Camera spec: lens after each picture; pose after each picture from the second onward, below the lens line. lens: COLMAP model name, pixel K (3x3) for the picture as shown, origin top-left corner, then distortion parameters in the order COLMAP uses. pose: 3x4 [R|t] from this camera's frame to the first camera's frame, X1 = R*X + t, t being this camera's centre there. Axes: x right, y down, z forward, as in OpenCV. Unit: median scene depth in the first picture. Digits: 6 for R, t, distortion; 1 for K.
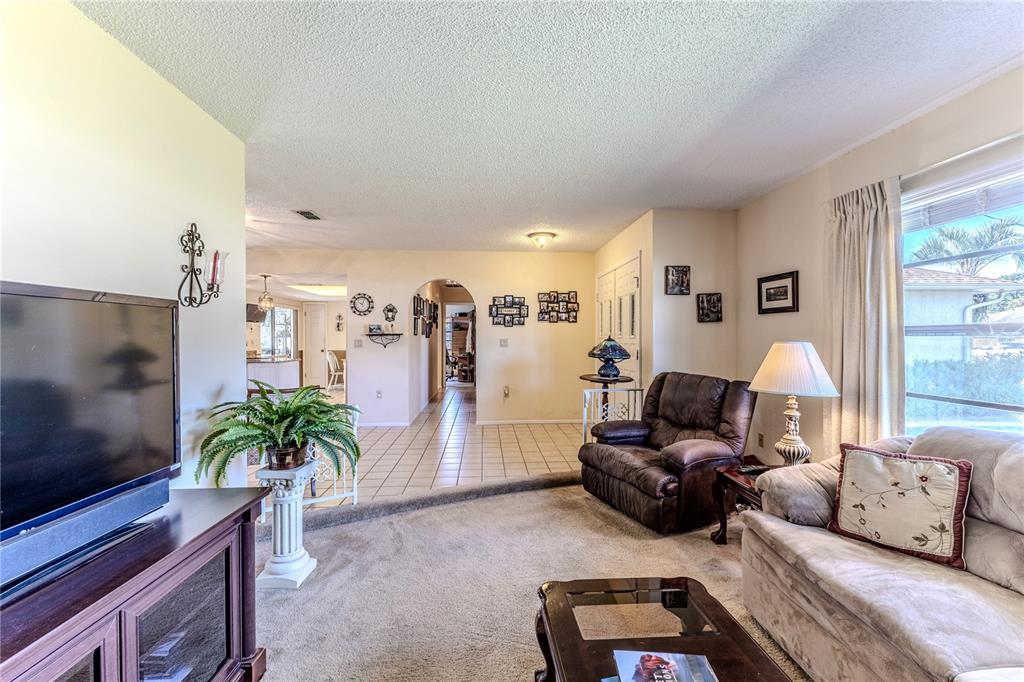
lens RADIAL K [[445.9, 0, 510.0], [0, 445.9, 337.1], [0, 0, 1]] dist [0.011700, -0.003130]
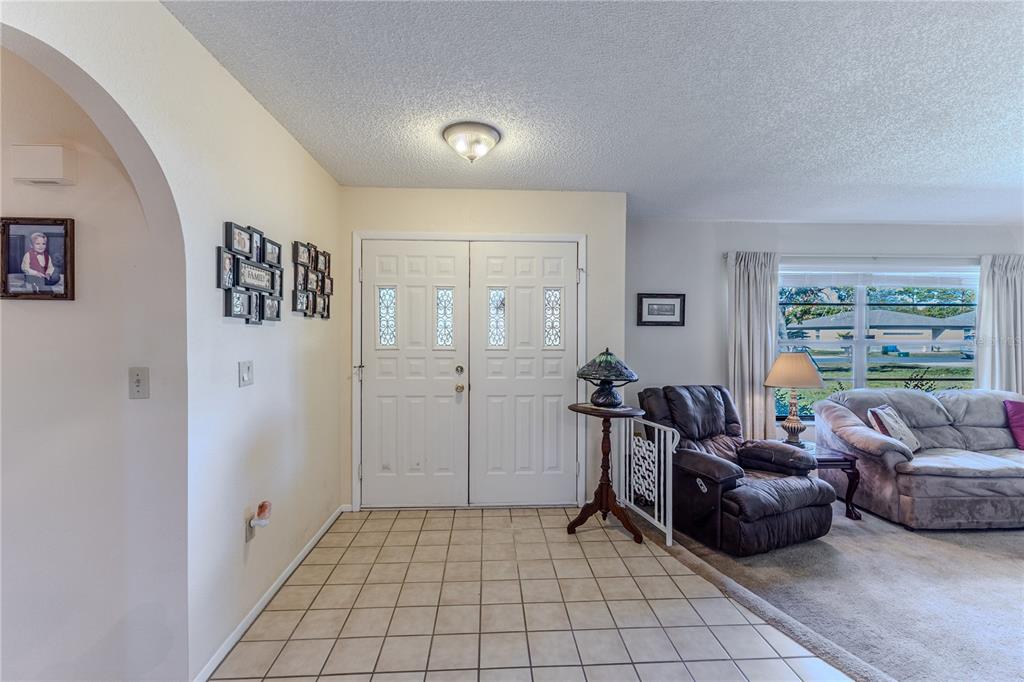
lens RADIAL K [[445.9, 0, 515.3], [0, 445.9, 342.0], [0, 0, 1]] dist [0.011700, -0.003130]
pose [[-0.005570, -0.011297, 0.999921, -0.563497], [-0.001441, 0.999935, 0.011289, -0.023002], [-0.999983, -0.001378, -0.005586, 1.336609]]
